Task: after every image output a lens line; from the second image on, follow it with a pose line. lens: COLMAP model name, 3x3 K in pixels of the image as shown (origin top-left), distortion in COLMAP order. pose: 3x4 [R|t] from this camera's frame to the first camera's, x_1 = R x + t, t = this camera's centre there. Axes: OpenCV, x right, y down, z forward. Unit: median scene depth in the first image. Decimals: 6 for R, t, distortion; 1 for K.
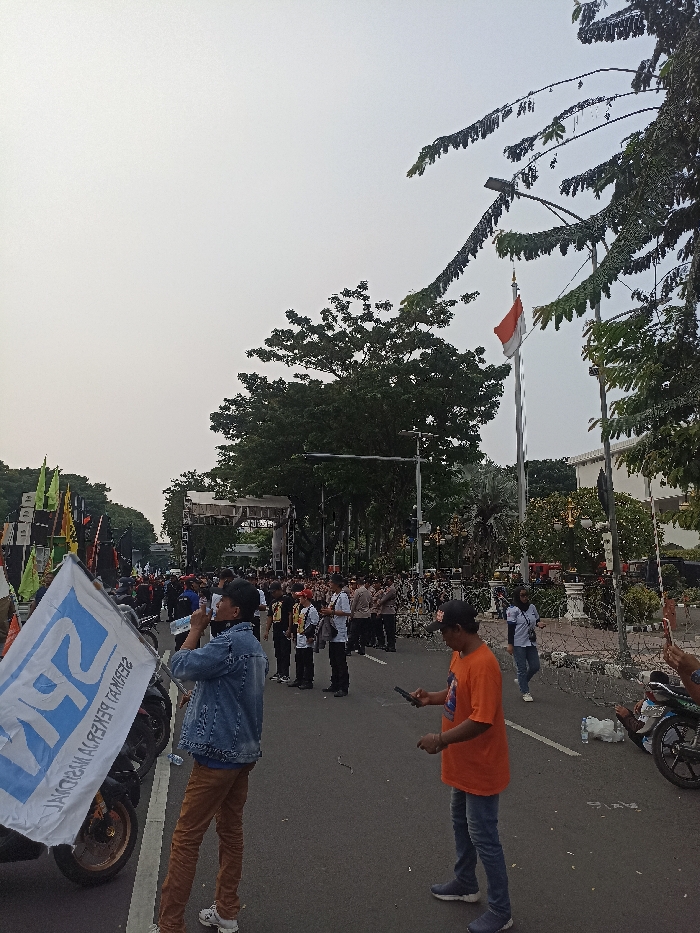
lens RADIAL K [[685.6, 0, 348.2], [0, 685.6, 479.4], [0, 0, 1]] dist [0.090946, 0.004395]
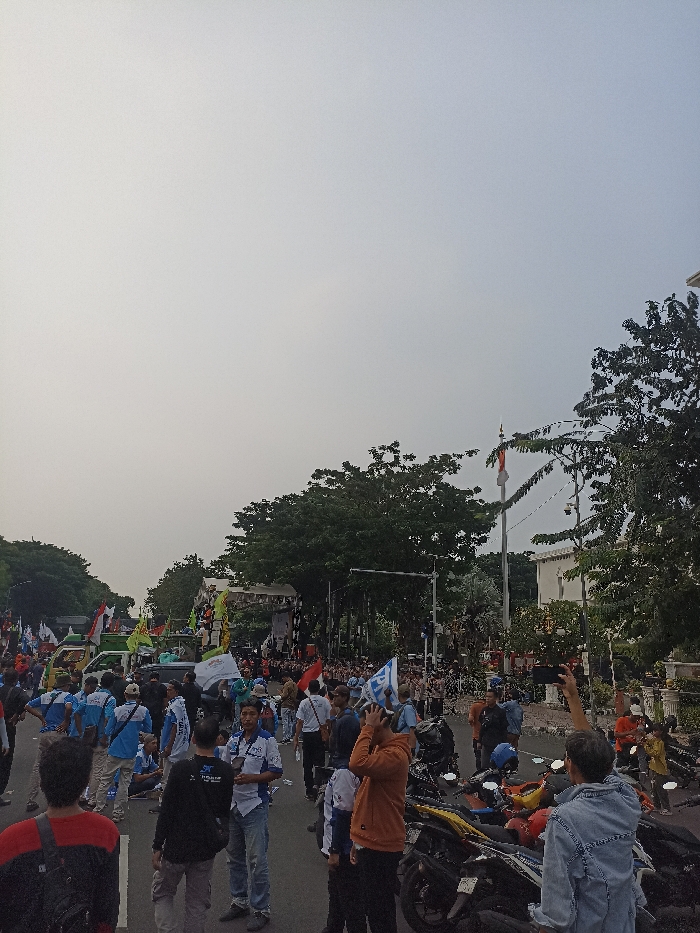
lens RADIAL K [[685.6, 0, 348.2], [0, 685.6, 479.4], [0, 0, 1]] dist [0.090946, 0.004395]
pose [[0.997153, 0.044859, 0.060602, -0.140734], [-0.038149, 0.993454, -0.107678, -0.058829], [-0.065035, 0.105059, 0.992337, -0.300613]]
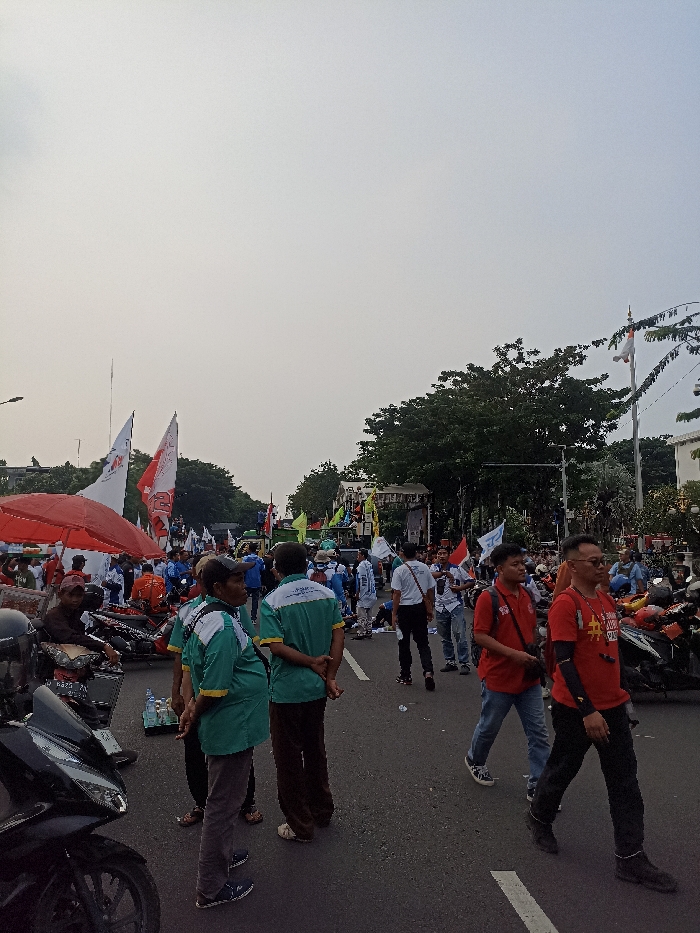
lens RADIAL K [[685.6, 0, 348.2], [0, 685.6, 479.4], [0, 0, 1]] dist [0.090946, 0.004395]
pose [[0.993237, -0.024499, -0.113494, -0.159188], [0.028646, 0.998975, 0.035049, -0.056159], [0.112519, -0.038063, 0.992920, -0.406322]]
